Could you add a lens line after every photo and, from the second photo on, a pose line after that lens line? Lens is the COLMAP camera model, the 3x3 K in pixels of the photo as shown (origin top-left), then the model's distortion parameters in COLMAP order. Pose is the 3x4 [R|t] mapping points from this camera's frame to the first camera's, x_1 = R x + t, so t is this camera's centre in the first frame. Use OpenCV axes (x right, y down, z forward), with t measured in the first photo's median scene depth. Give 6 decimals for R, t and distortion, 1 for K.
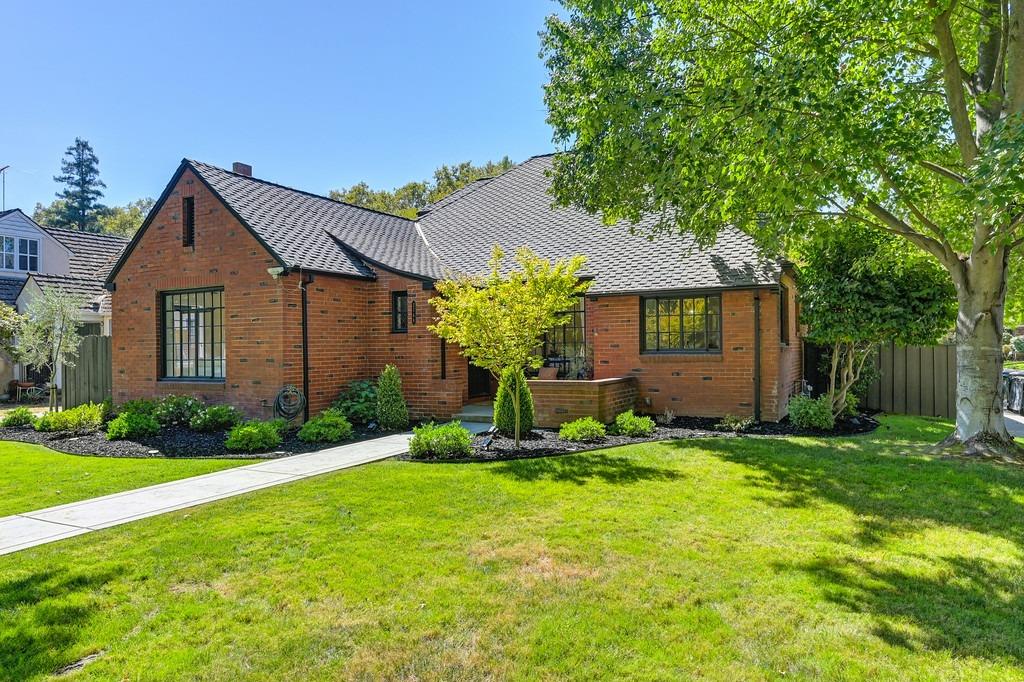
lens RADIAL K [[649.6, 0, 512.5], [0, 649.6, 343.0], [0, 0, 1]] dist [0.005055, -0.003188]
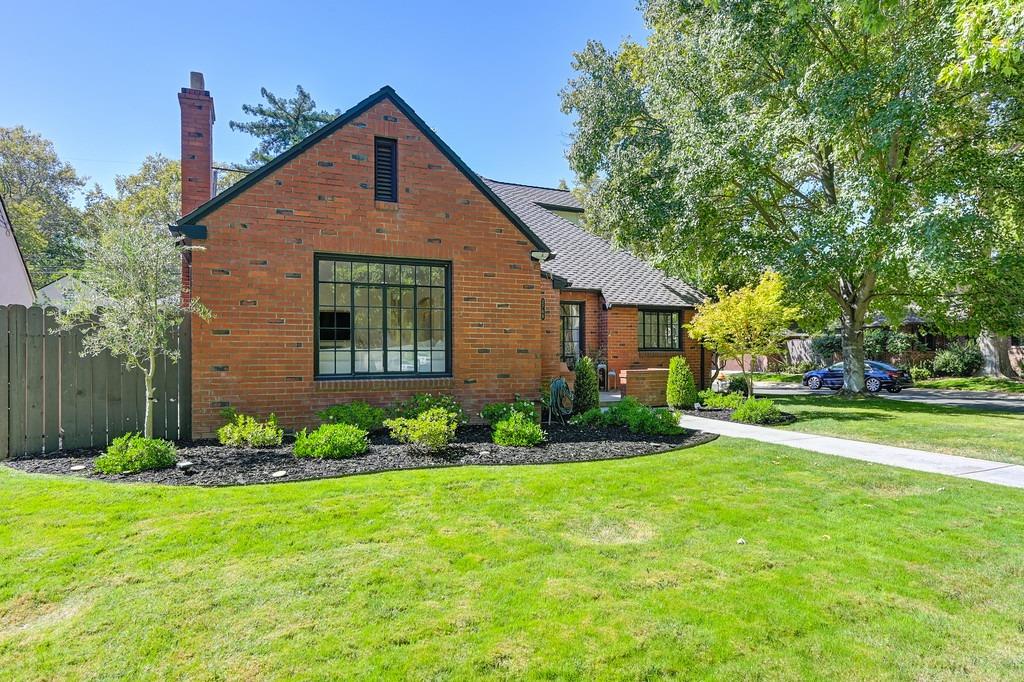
lens RADIAL K [[592.7, 0, 508.7], [0, 592.7, 344.0], [0, 0, 1]] dist [0.000432, 0.000613]
pose [[0.609306, 0.022764, 0.792609, -1.034714], [-0.011568, 0.999737, -0.019819, 0.033074], [-0.792851, 0.002907, 0.609409, 0.499456]]
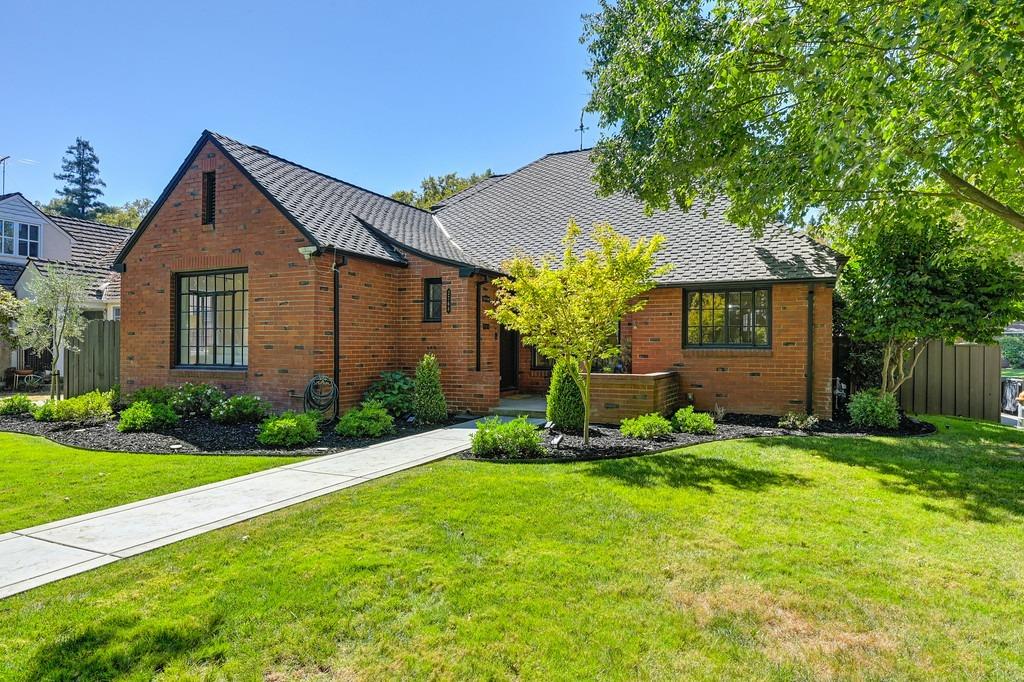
lens RADIAL K [[592.7, 0, 513.3], [0, 592.7, 343.5], [0, 0, 1]] dist [0.000432, 0.000613]
pose [[0.998640, 0.017711, 0.049042, -0.108019], [-0.017670, 0.999843, -0.001271, 0.016669], [-0.049057, 0.000402, 0.998796, 0.139760]]
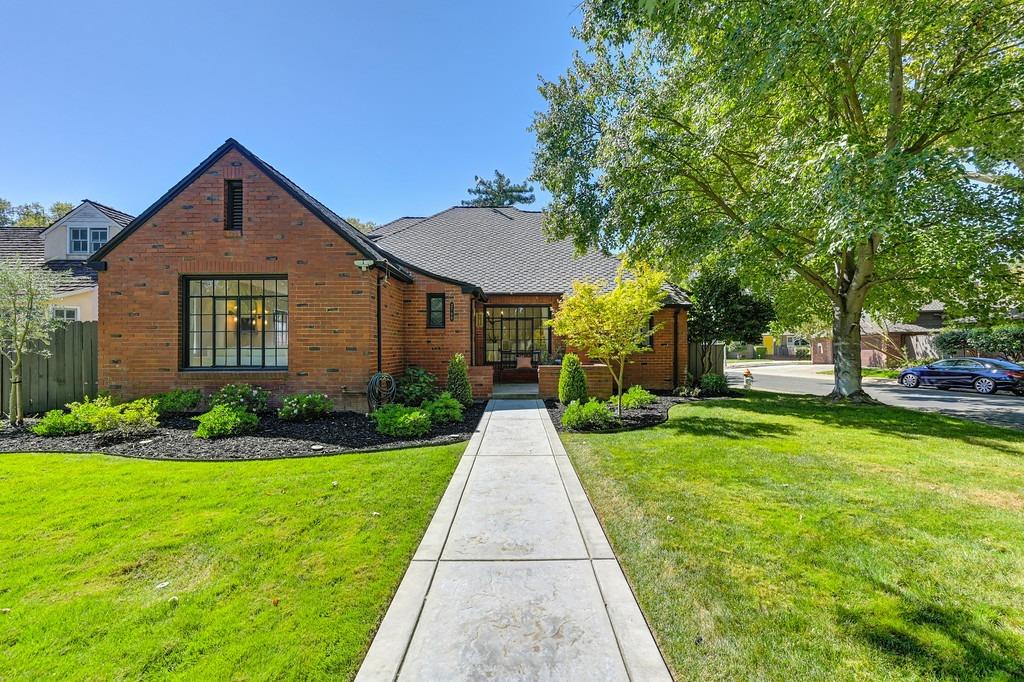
lens RADIAL K [[409.9, 0, 511.9], [0, 409.9, 345.0], [0, 0, 1]] dist [-0.000428, 0.000401]
pose [[0.887059, 0.014368, 0.461433, -0.442145], [-0.011985, 0.999895, -0.008093, 0.022470], [-0.461501, 0.001649, 0.887138, 0.293637]]
